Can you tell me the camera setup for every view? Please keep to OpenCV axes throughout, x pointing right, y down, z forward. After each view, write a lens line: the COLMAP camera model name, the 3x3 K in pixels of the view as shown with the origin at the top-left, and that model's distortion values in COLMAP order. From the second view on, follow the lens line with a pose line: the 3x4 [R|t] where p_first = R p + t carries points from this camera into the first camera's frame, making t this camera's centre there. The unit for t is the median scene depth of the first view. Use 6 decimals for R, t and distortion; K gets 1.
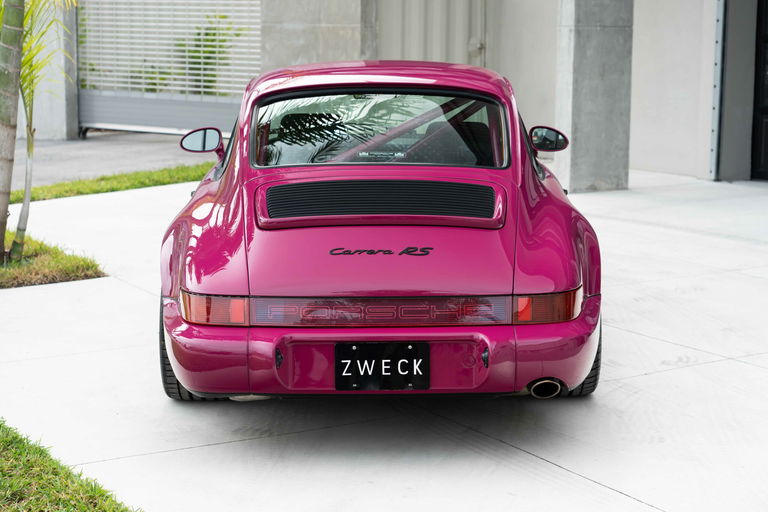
lens RADIAL K [[1450.8, 0, 384.1], [0, 1450.8, 257.2], [0, 0, 1]] dist [0.027244, 0.000000]
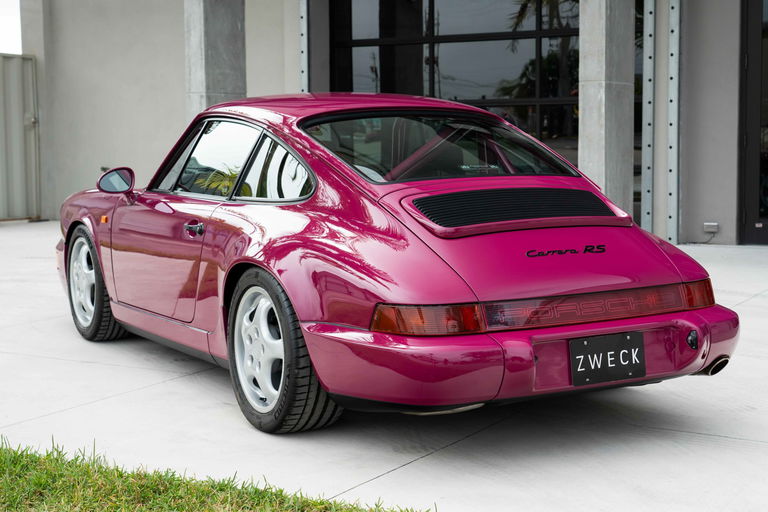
lens RADIAL K [[1305.7, 0, 383.8], [0, 1305.7, 253.9], [0, 0, 1]] dist [0.117406, 0.000000]
pose [[0.875916, -0.057261, 0.479053, -0.580242], [0.086926, 0.995413, -0.039956, 0.024634], [-0.474568, 0.076640, 0.876876, 0.254134]]
